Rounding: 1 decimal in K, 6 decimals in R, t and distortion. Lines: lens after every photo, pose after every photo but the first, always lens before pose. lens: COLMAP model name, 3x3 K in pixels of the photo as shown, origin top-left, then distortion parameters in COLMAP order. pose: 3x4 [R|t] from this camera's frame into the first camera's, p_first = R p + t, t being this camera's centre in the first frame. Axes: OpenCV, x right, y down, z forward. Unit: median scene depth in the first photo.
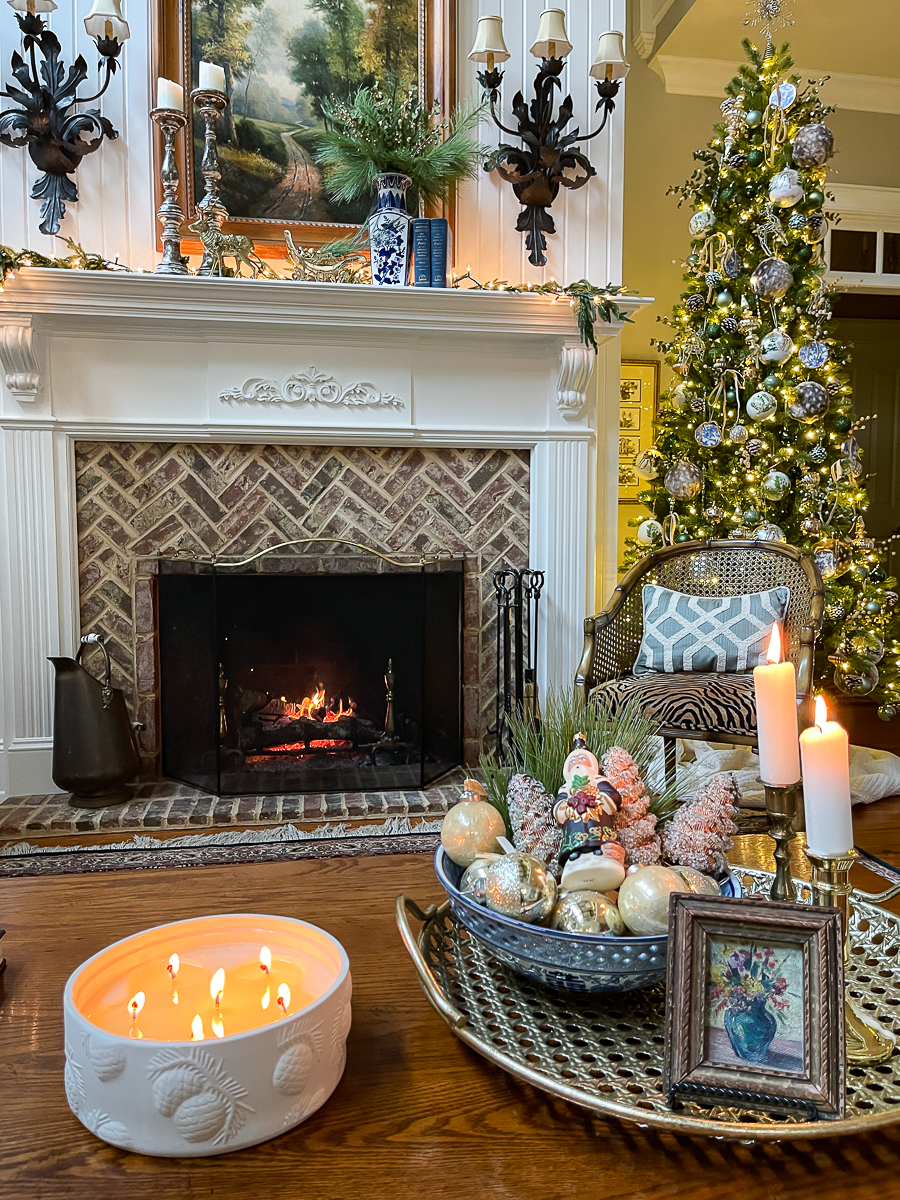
lens RADIAL K [[908.7, 0, 445.1], [0, 908.7, 595.6], [0, 0, 1]] dist [0.104211, -0.151585]
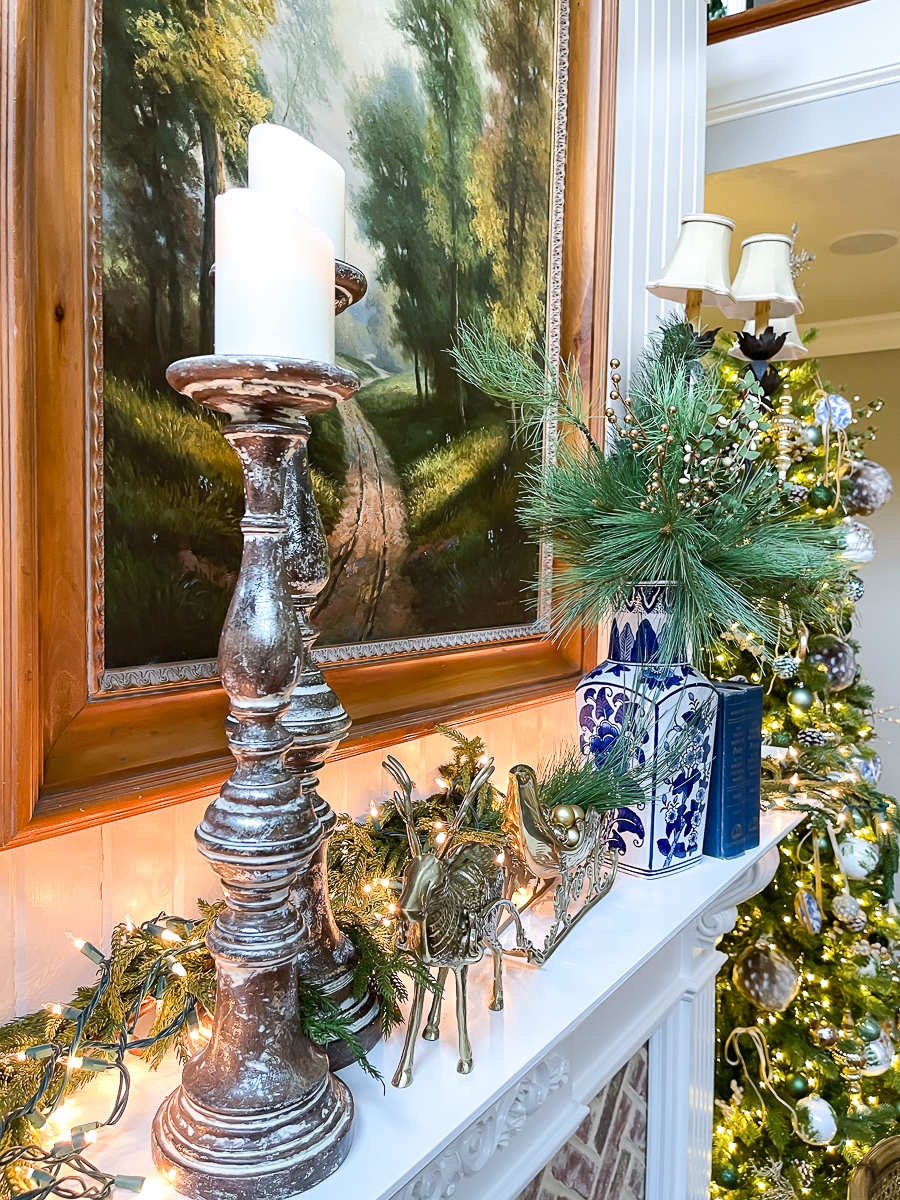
lens RADIAL K [[908.7, 0, 445.1], [0, 908.7, 595.6], [0, 0, 1]] dist [0.104211, -0.151585]
pose [[0.692272, -0.024481, 0.721221, -0.382711], [0.035328, 0.999376, 0.000013, -0.428005], [-0.720771, 0.025470, 0.692705, 0.758980]]
